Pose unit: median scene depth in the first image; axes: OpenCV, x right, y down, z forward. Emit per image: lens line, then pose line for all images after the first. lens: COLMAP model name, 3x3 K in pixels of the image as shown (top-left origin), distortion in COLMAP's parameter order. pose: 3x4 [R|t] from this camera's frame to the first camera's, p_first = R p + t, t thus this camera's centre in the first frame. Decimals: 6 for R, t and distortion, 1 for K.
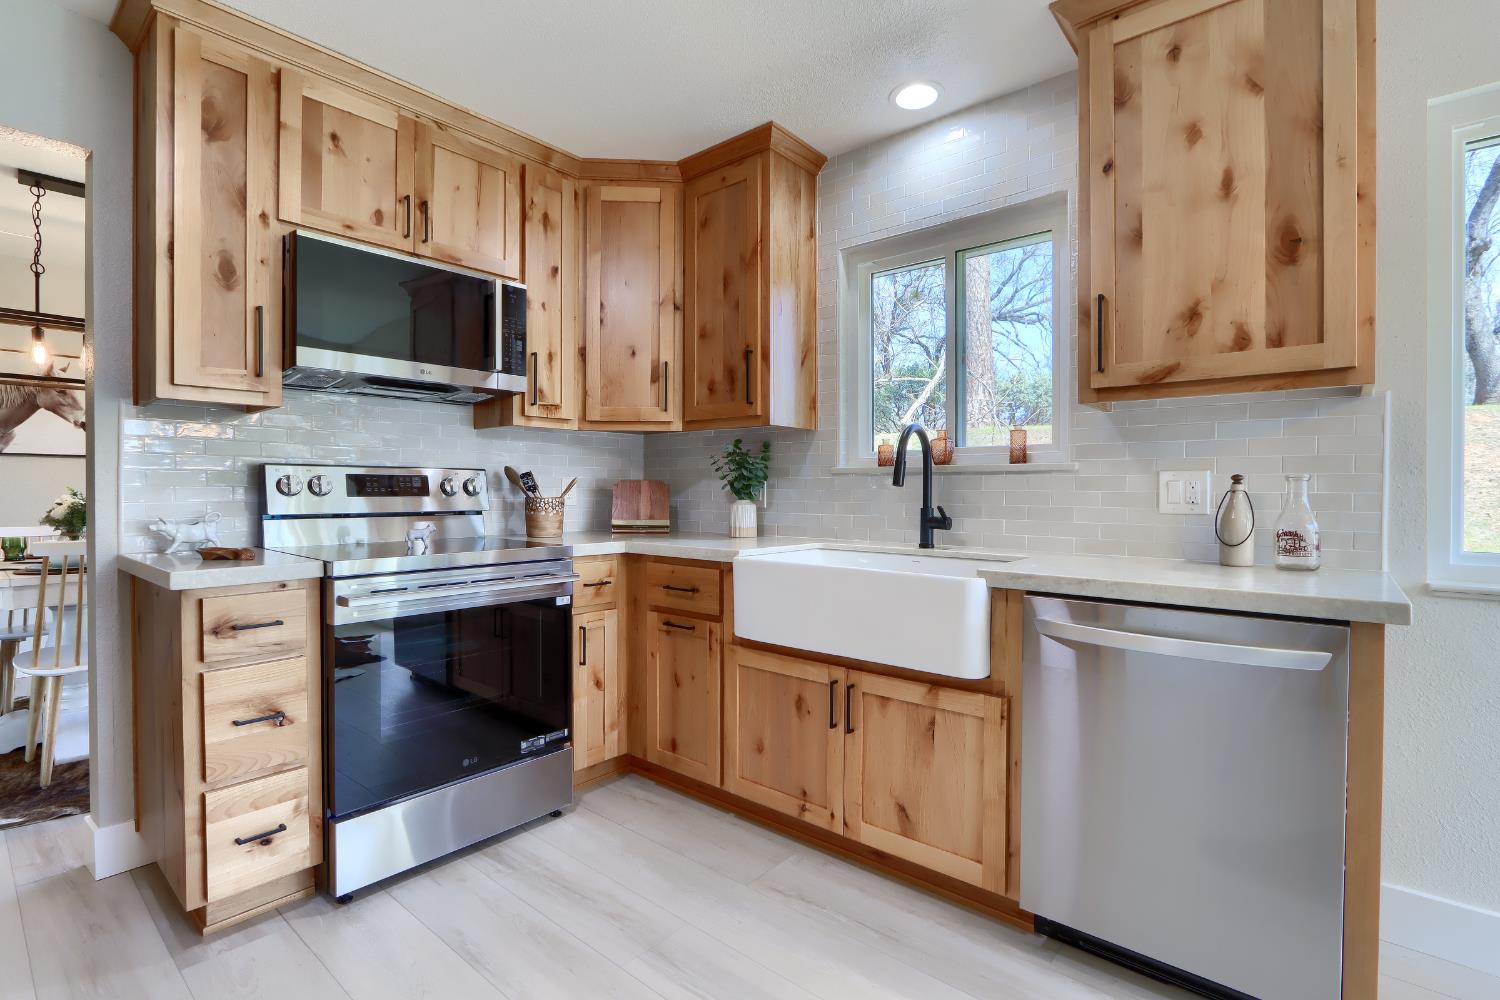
lens RADIAL K [[705.2, 0, 748.5], [0, 705.2, 494.8], [0, 0, 1]] dist [-0.015786, 0.000501]
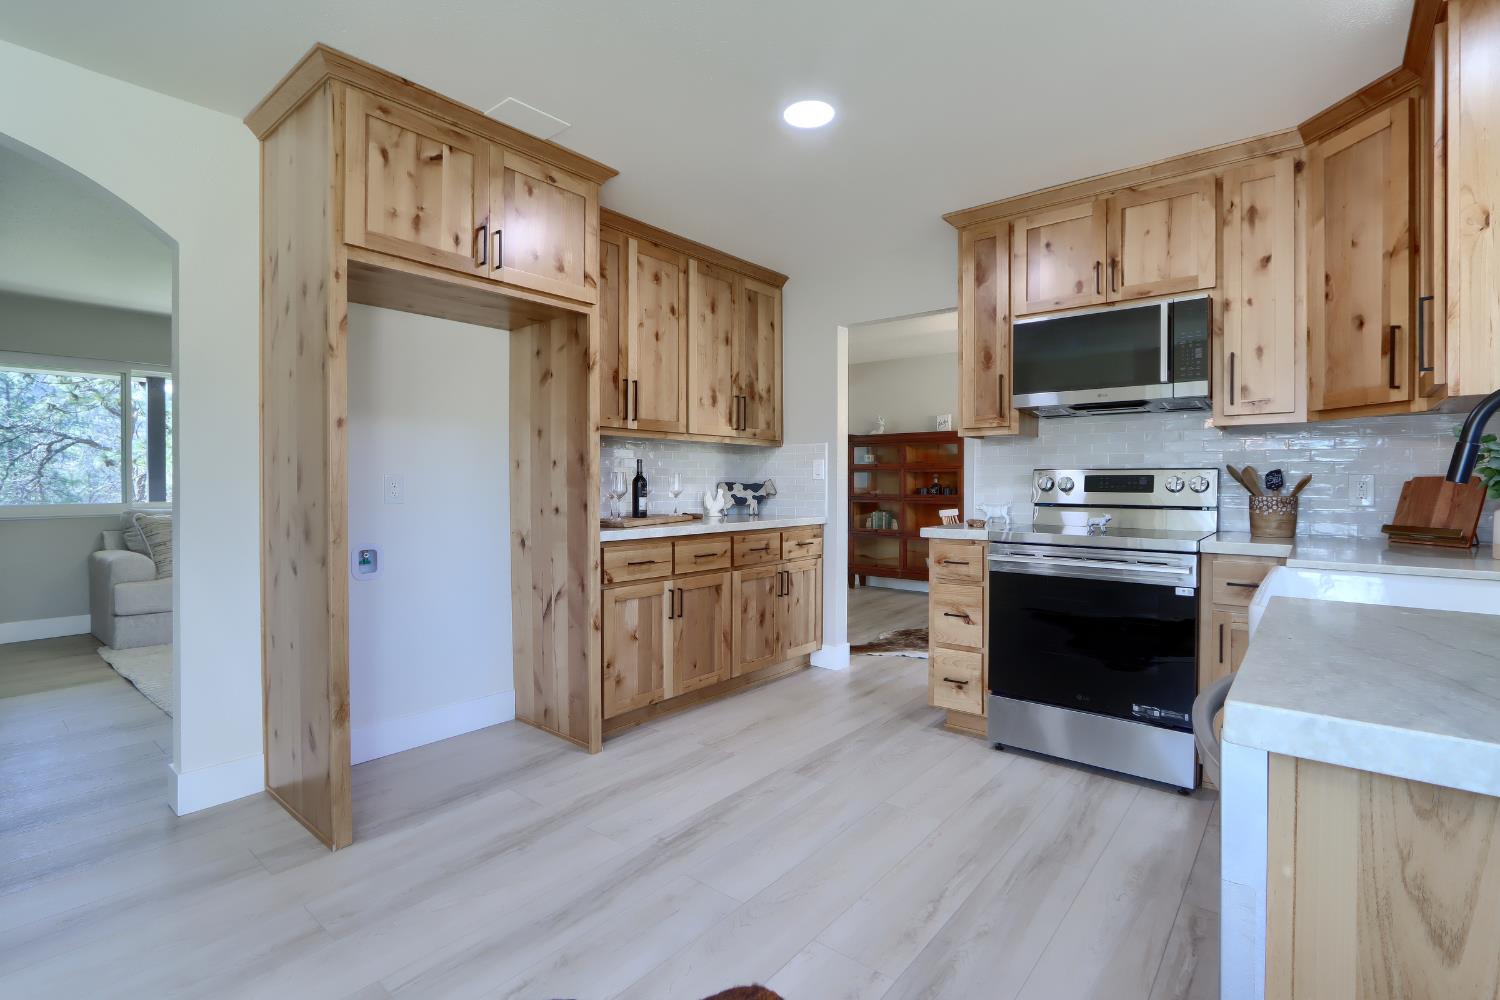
lens RADIAL K [[705.2, 0, 750.2], [0, 705.2, 487.3], [0, 0, 1]] dist [-0.015786, 0.000501]
pose [[0.005977, 0.004794, -0.999971, 0.797336], [-0.010902, 0.999929, 0.004728, -0.005273], [0.999923, 0.010873, 0.006028, 0.339988]]
